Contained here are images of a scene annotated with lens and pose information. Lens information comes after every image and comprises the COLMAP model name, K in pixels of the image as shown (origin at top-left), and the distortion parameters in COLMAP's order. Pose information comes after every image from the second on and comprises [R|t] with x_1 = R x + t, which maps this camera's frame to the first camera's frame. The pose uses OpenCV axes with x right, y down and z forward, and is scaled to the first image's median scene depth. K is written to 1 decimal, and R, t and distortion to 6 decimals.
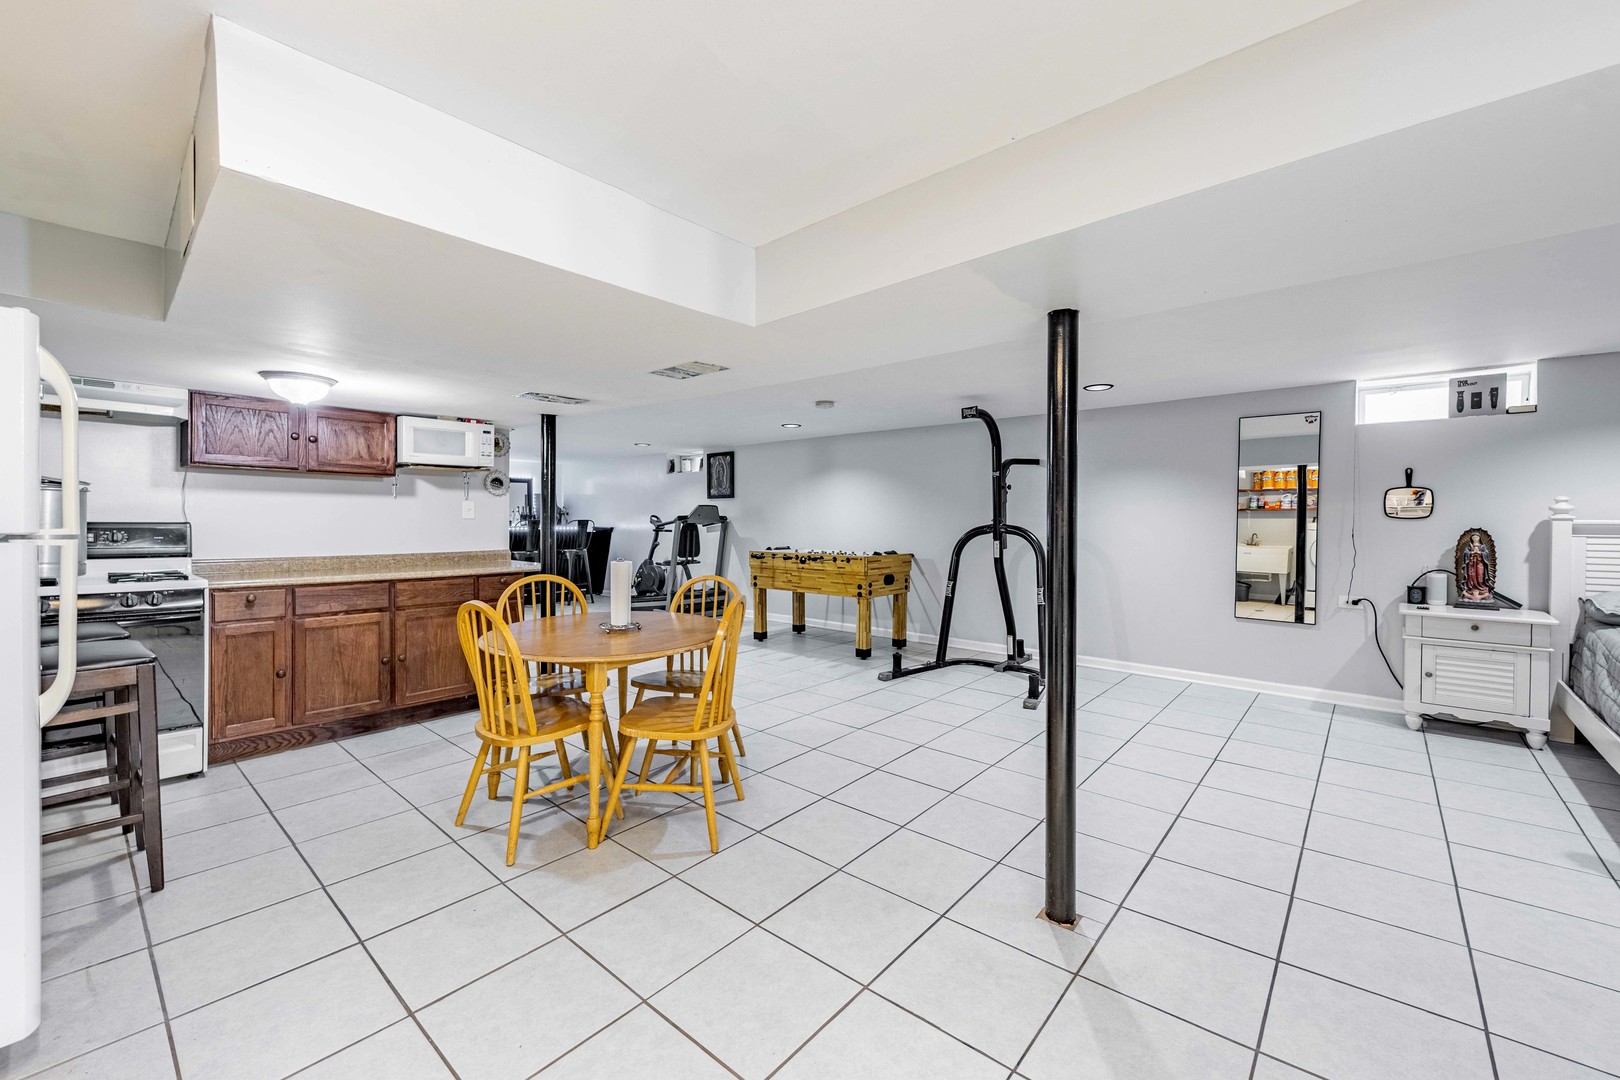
lens RADIAL K [[680.4, 0, 802.0], [0, 680.4, 531.3], [0, 0, 1]] dist [0.021714, -0.006546]
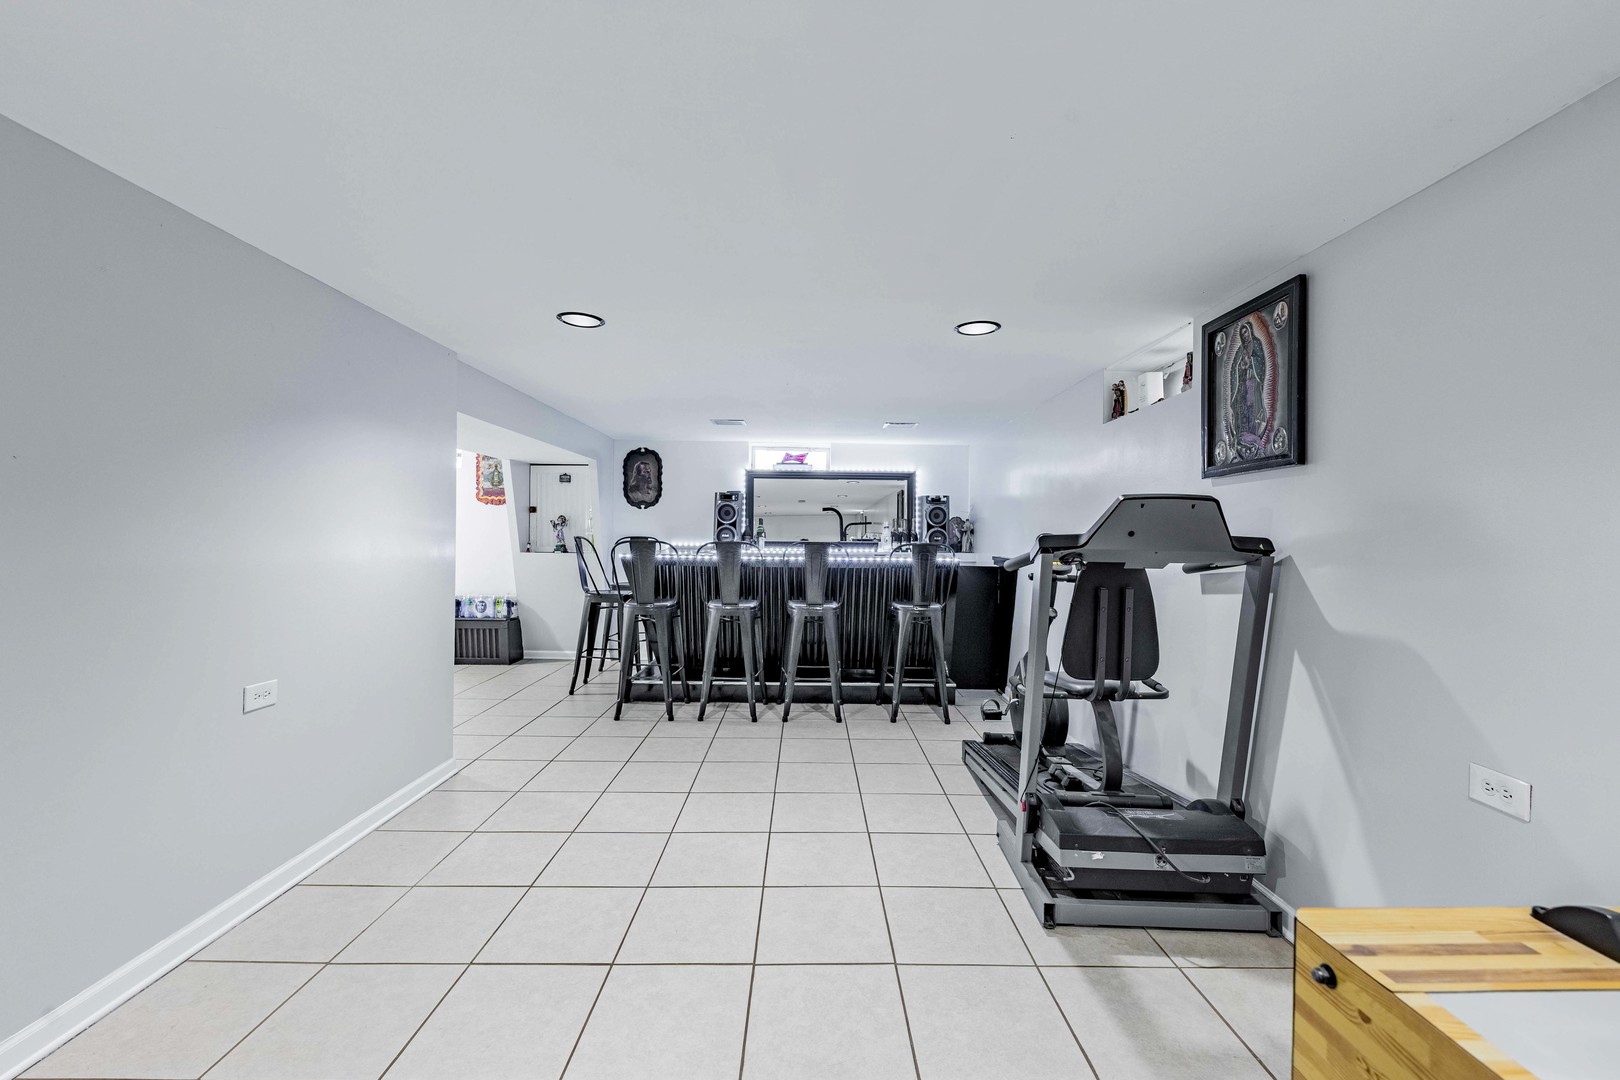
lens RADIAL K [[680.4, 0, 802.0], [0, 680.4, 531.3], [0, 0, 1]] dist [0.021714, -0.006546]
pose [[0.687420, -0.000503, -0.726260, -0.044220], [-0.020458, 0.999589, -0.020057, -0.015665], [0.725972, 0.028646, 0.687128, 0.687560]]
